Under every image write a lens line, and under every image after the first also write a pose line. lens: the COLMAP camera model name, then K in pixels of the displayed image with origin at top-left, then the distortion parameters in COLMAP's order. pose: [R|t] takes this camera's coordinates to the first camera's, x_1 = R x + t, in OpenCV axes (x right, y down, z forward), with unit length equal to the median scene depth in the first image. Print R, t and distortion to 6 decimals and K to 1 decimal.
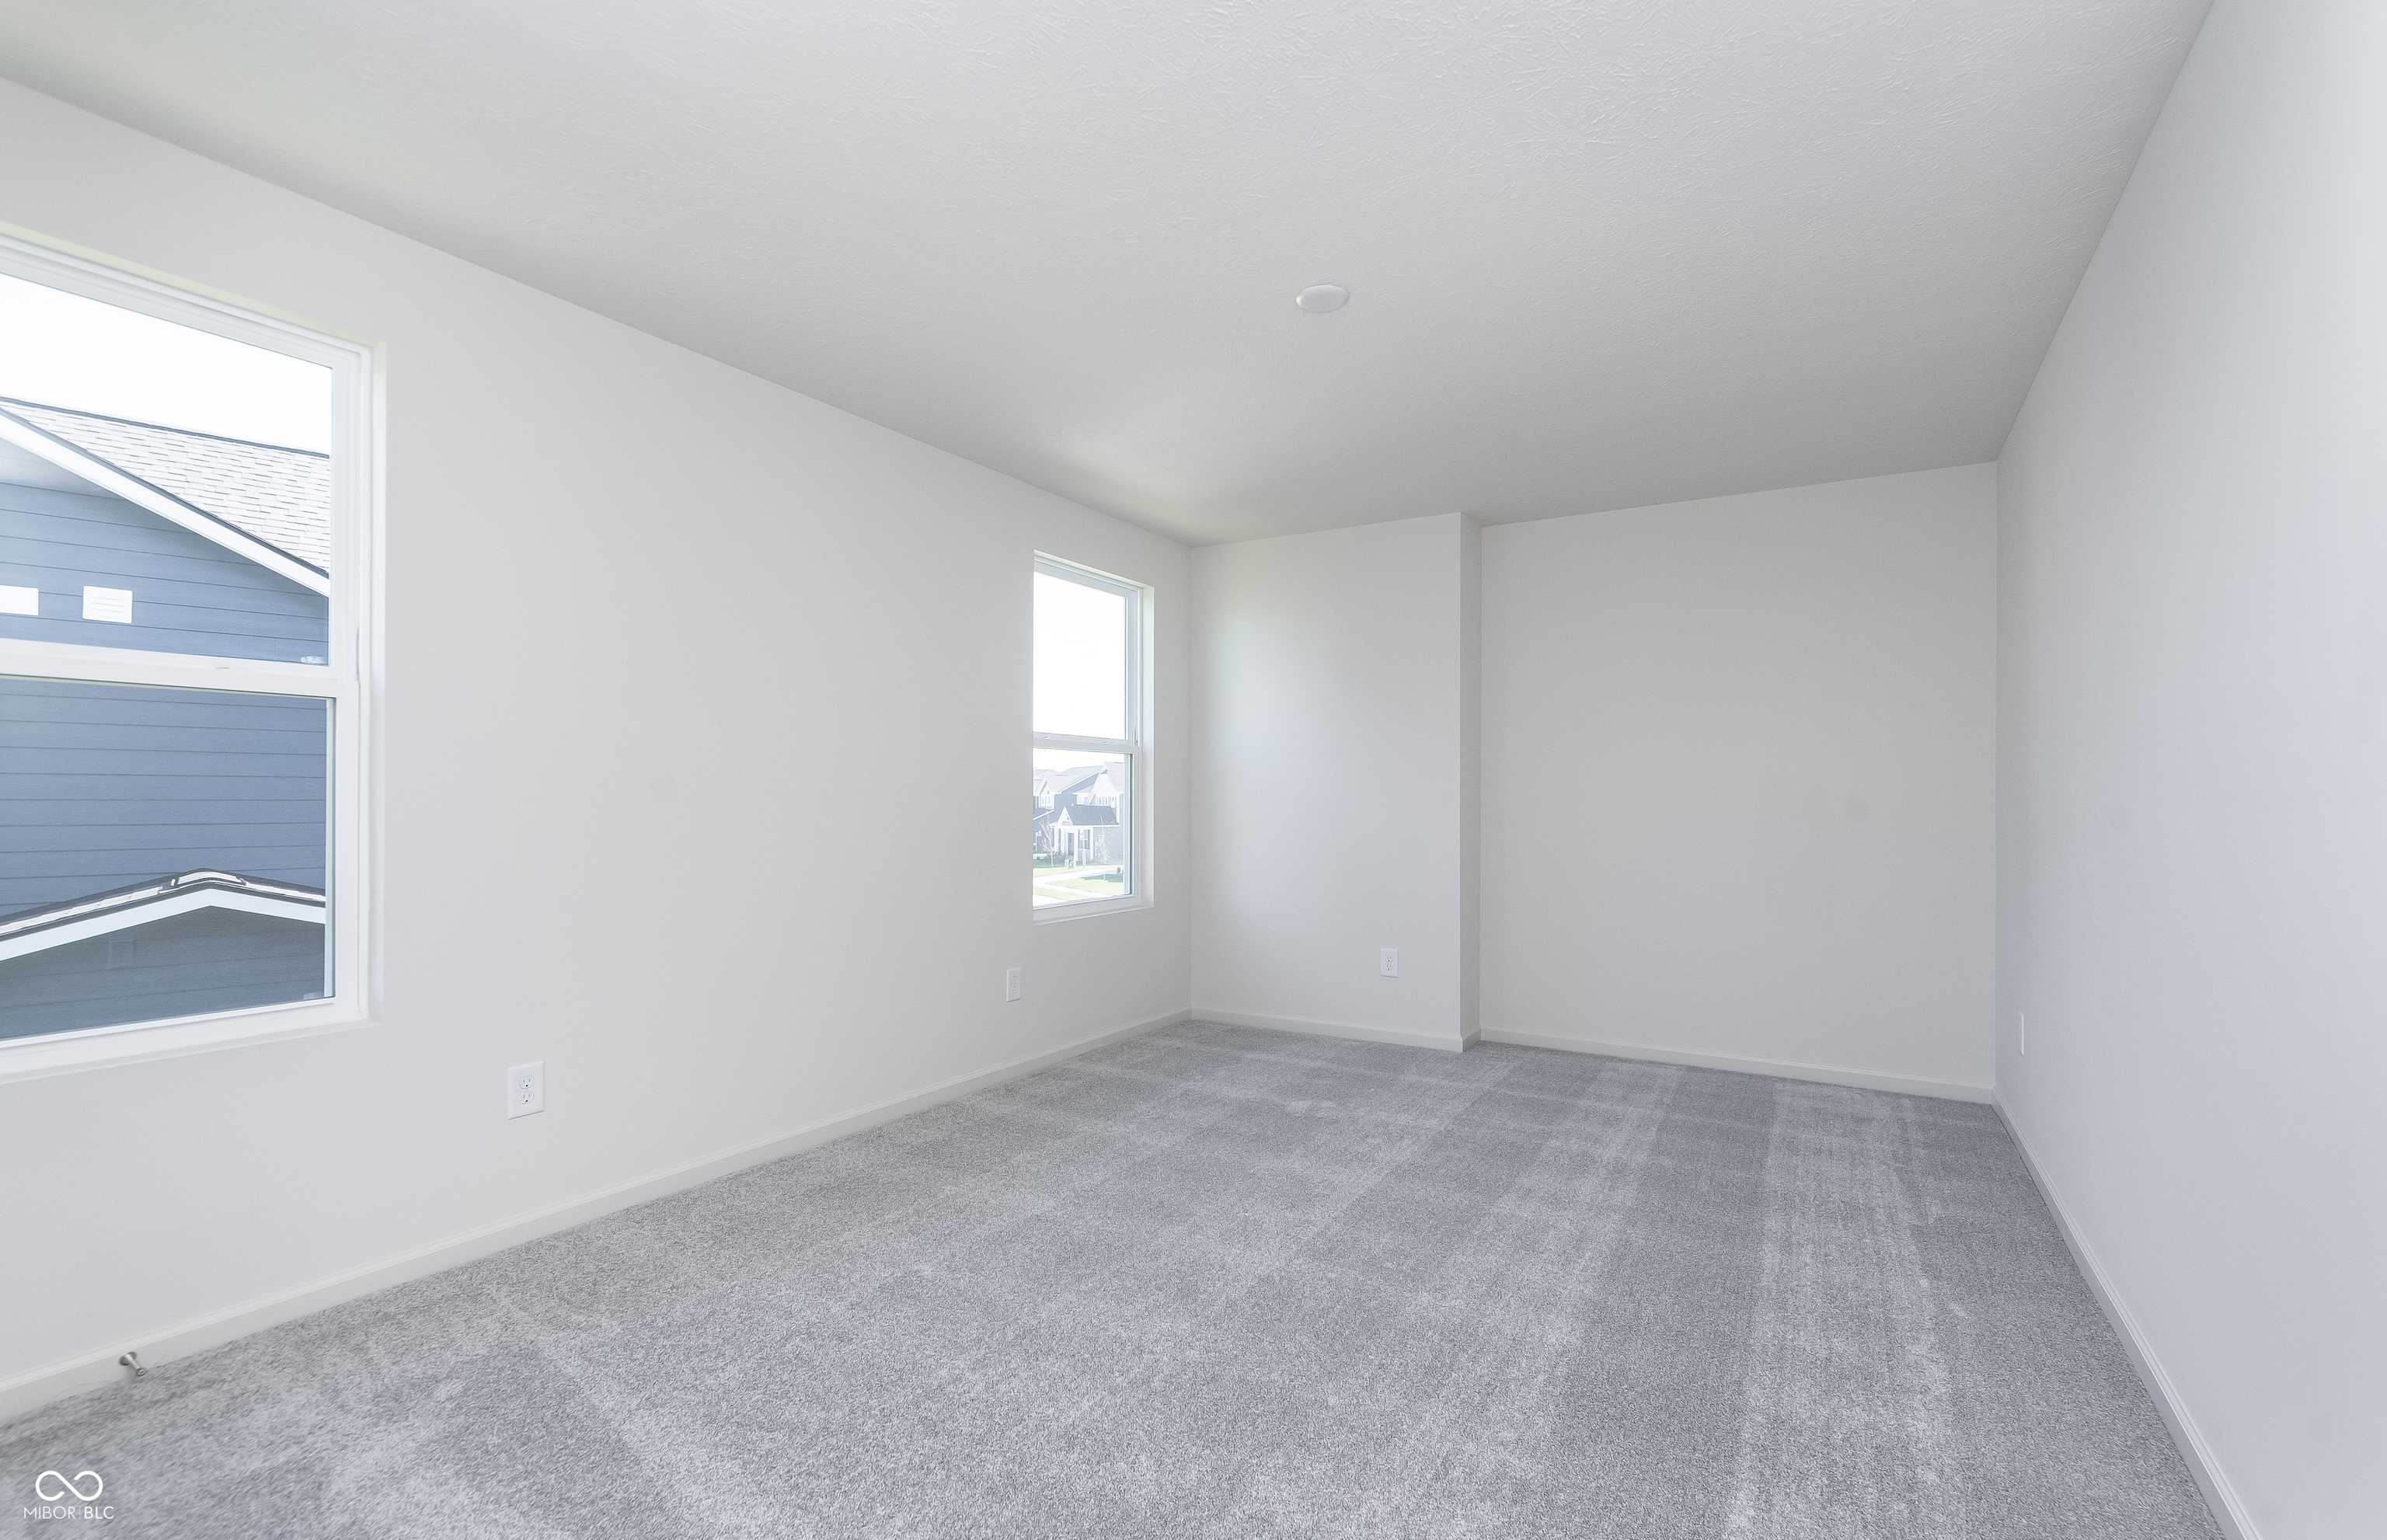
lens RADIAL K [[1034.6, 0, 1195.1], [0, 1034.6, 787.0], [0, 0, 1]] dist [0.000468, 0.001356]
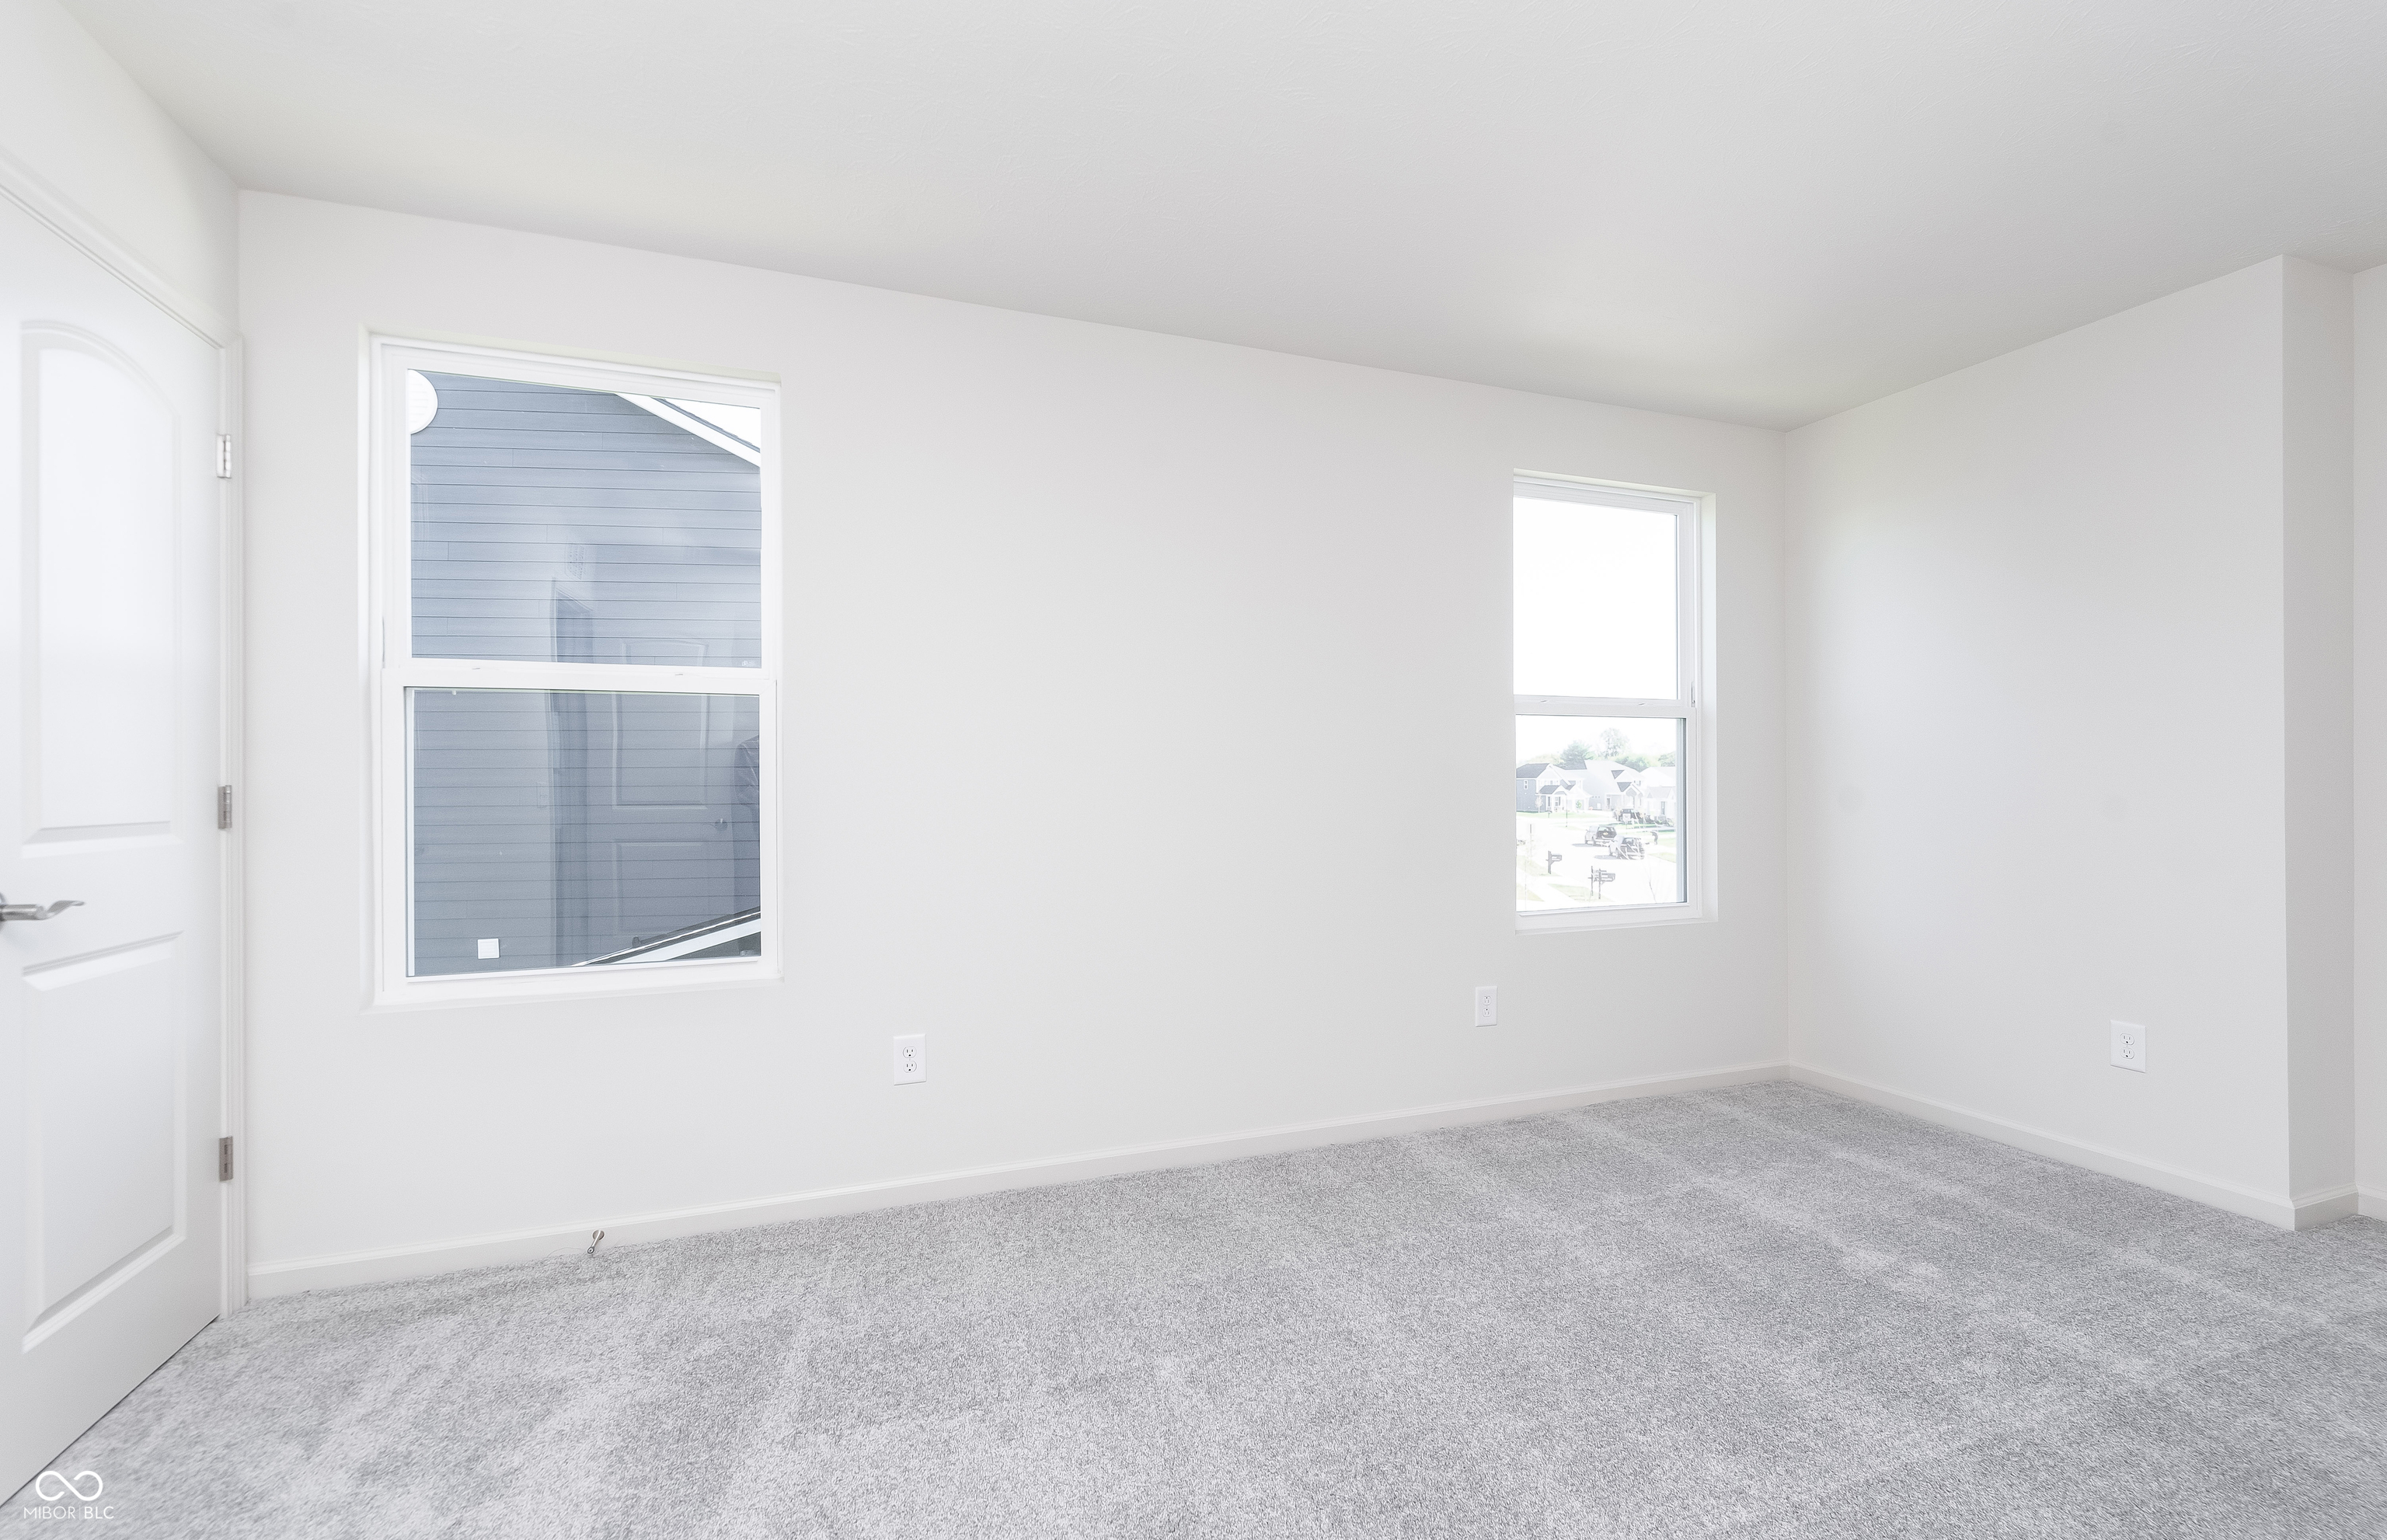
lens RADIAL K [[1034.6, 0, 1192.8], [0, 1034.6, 769.1], [0, 0, 1]] dist [0.000468, 0.001356]
pose [[0.792336, -0.011695, -0.609972, 0.148572], [0.013977, 0.999902, -0.001015, 0.002057], [0.609924, -0.007722, 0.792422, 0.226273]]
